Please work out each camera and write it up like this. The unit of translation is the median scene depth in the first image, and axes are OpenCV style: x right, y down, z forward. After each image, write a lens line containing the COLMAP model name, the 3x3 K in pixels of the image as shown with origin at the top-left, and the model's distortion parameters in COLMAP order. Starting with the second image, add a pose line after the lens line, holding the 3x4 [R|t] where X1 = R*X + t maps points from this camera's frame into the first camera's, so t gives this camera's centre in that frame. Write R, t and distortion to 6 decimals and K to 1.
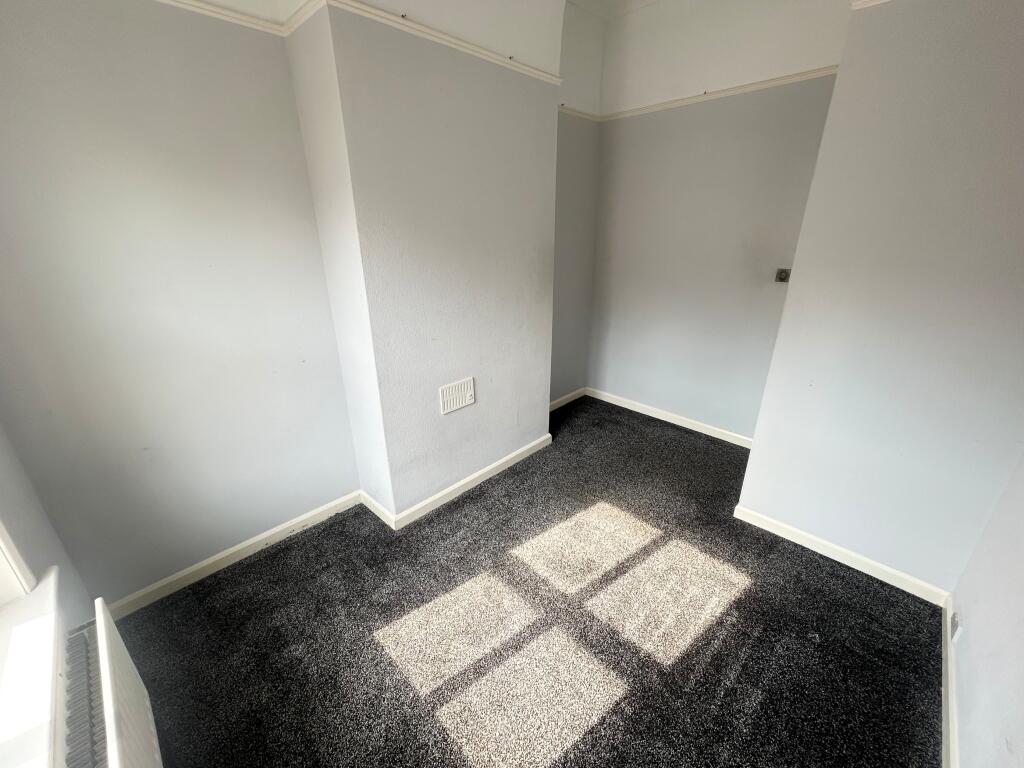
lens RADIAL K [[411.2, 0, 512.0], [0, 411.2, 384.0], [0, 0, 1]] dist [-0.001430, -0.000101]
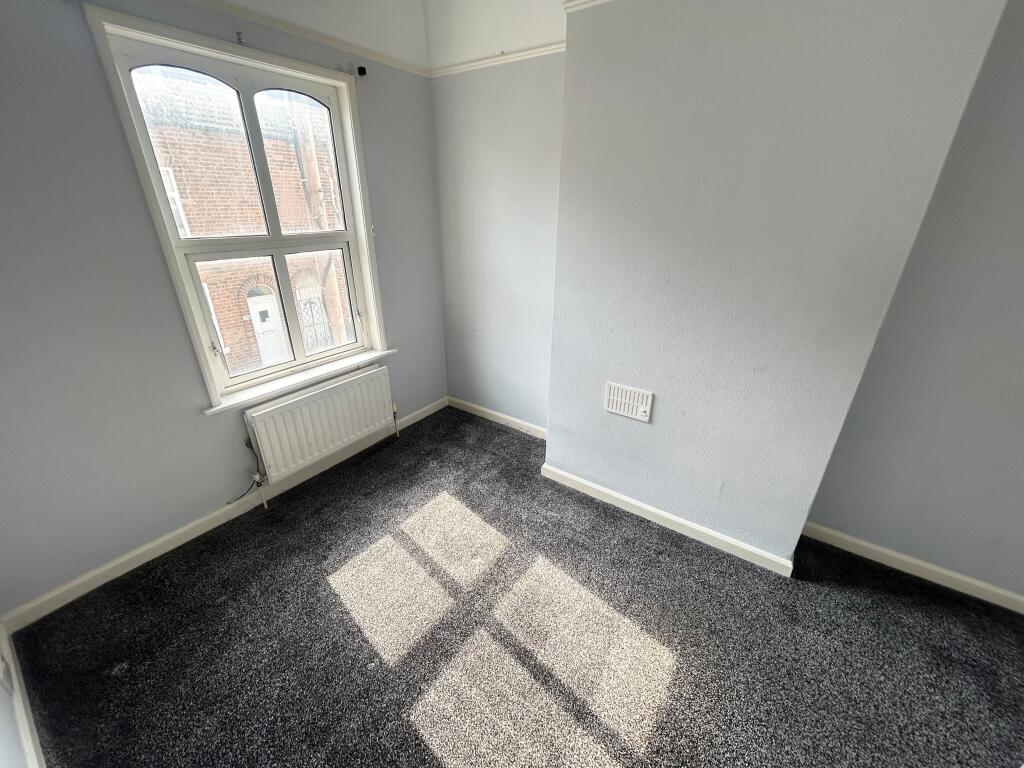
lens RADIAL K [[413.0, 0, 512.0], [0, 413.0, 384.0], [0, 0, 1]] dist [0.001060, 0.000063]
pose [[0.160633, 0.408991, -0.898289, 0.681473], [-0.367671, 0.869401, 0.330091, -0.230962], [0.915978, 0.277251, 0.290029, 0.549644]]
